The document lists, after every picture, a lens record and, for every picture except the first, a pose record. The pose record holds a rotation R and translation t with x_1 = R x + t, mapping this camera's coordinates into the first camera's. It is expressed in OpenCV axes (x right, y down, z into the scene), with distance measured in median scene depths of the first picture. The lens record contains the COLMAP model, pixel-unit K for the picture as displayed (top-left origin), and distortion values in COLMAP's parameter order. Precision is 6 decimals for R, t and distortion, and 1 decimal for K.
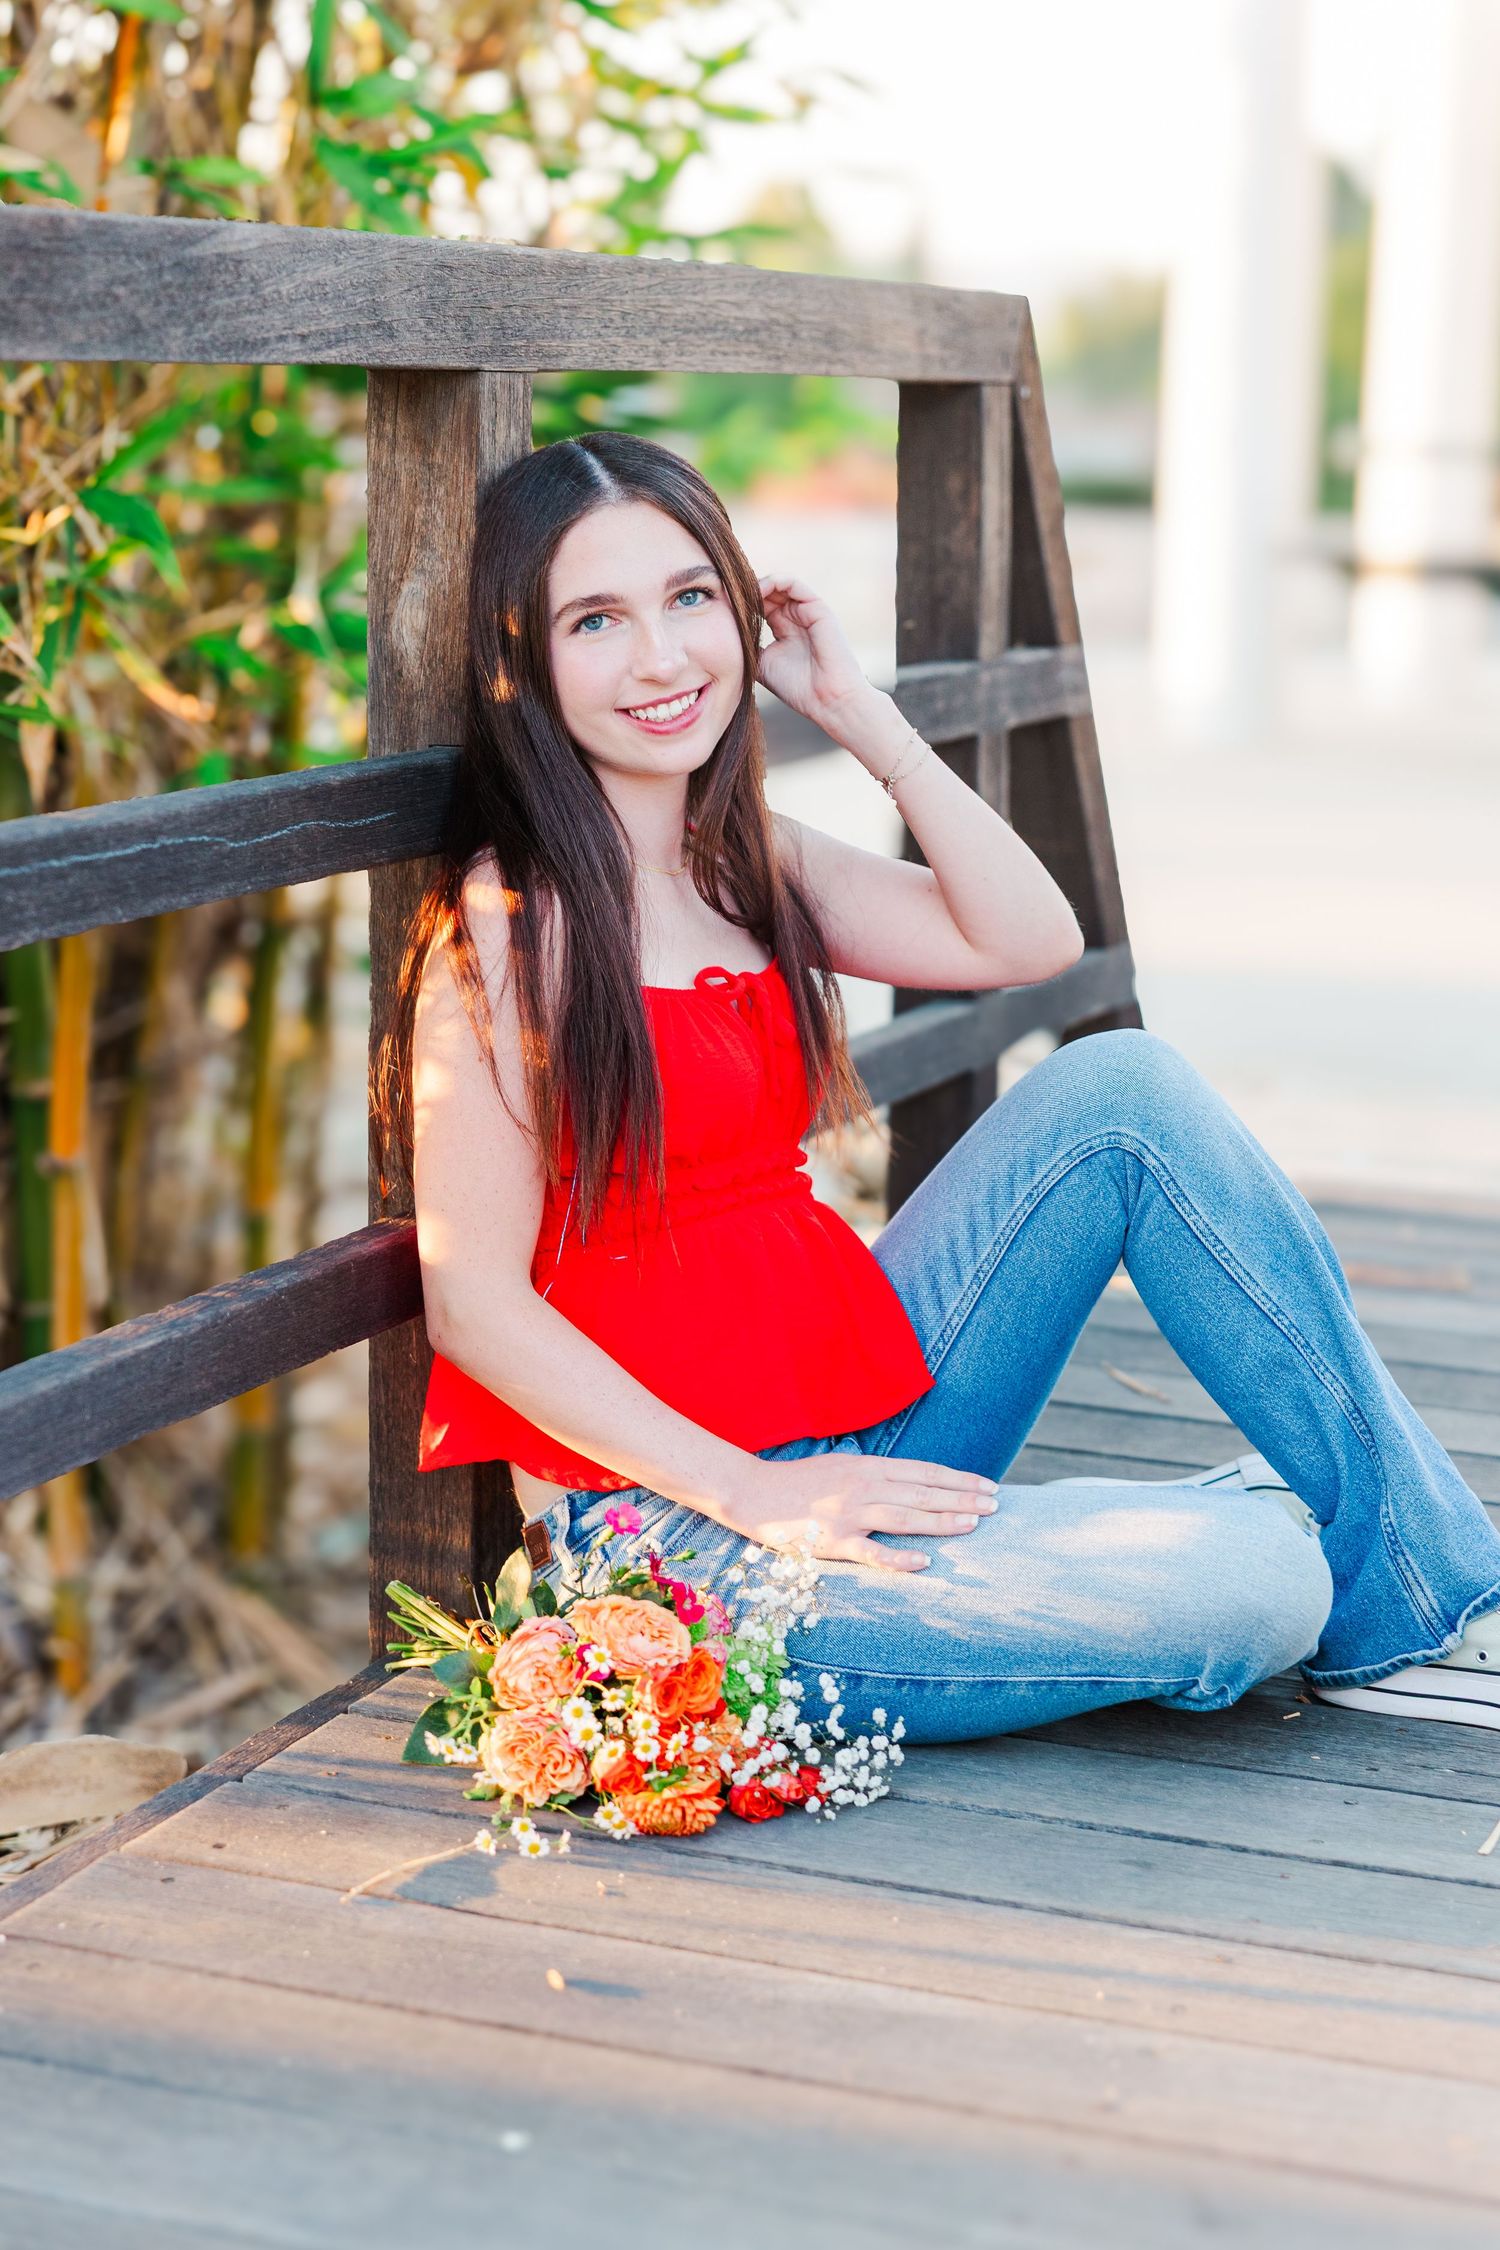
lens RADIAL K [[4441.9, 0, 753.4], [0, 4441.9, 1129.9], [0, 0, 1]] dist [0.026672, 0.000000]
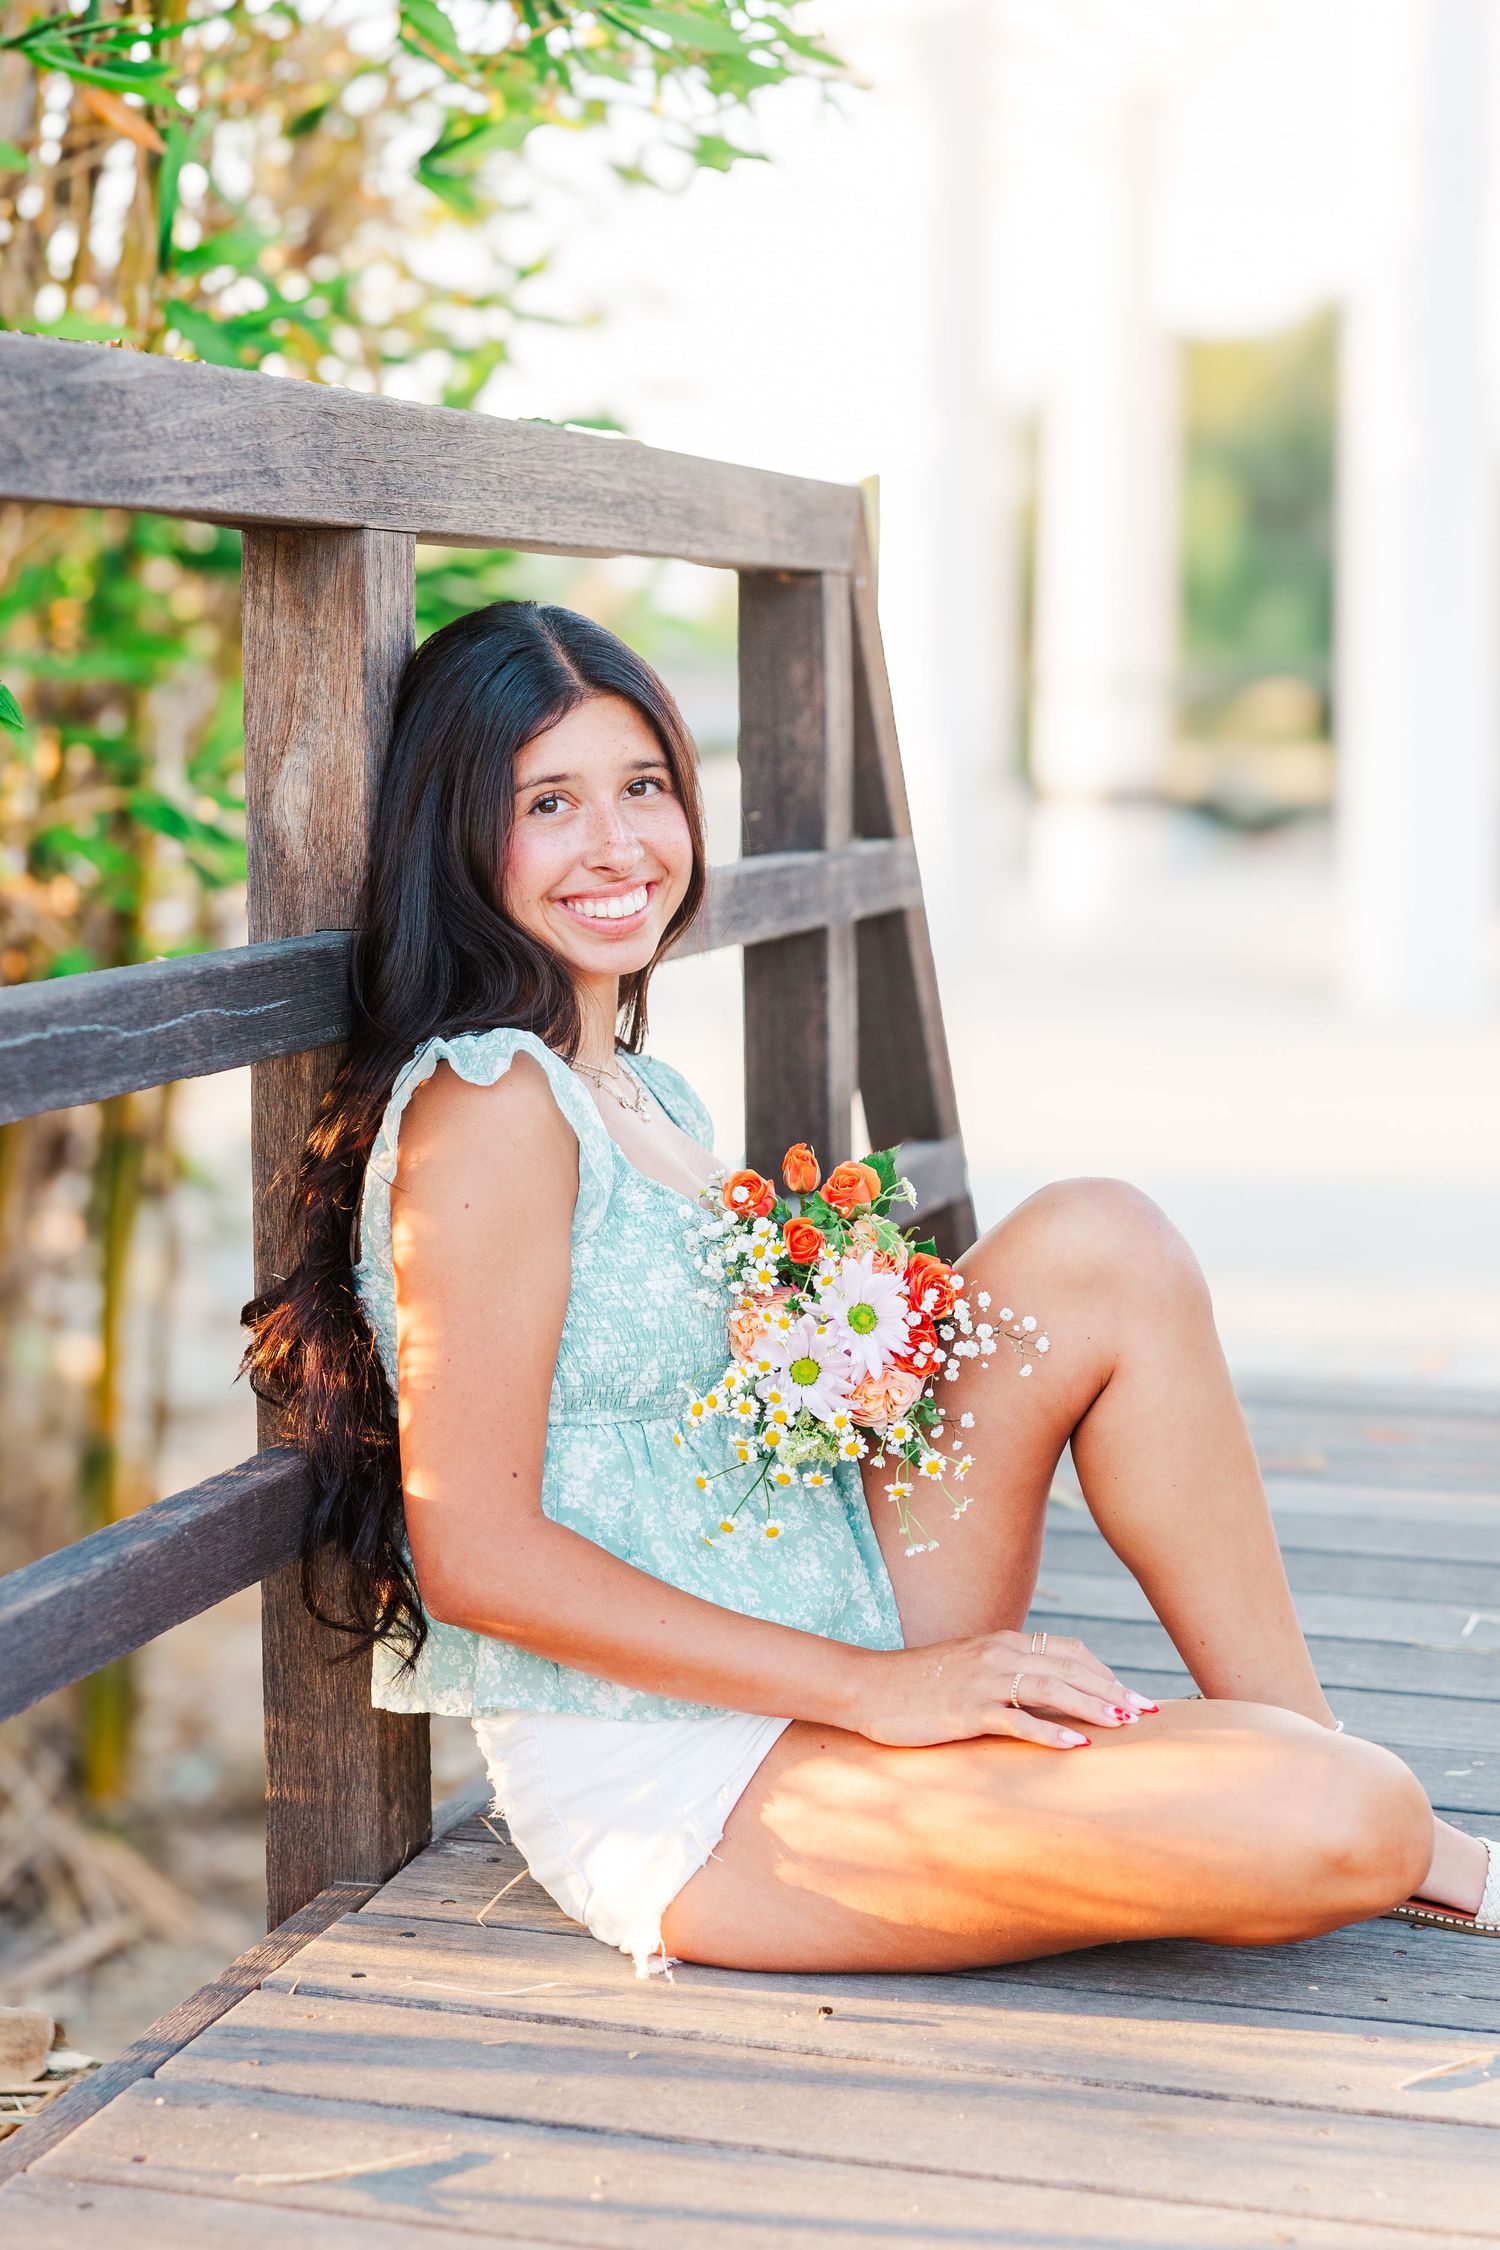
lens RADIAL K [[3841.2, 0, 745.9], [0, 3841.2, 1116.9], [0, 0, 1]] dist [0.012634, 0.000000]
pose [[0.995470, -0.028242, 0.090786, -0.057950], [0.033324, 0.997933, -0.054951, -0.000317], [-0.089046, 0.057727, 0.994353, 0.195401]]
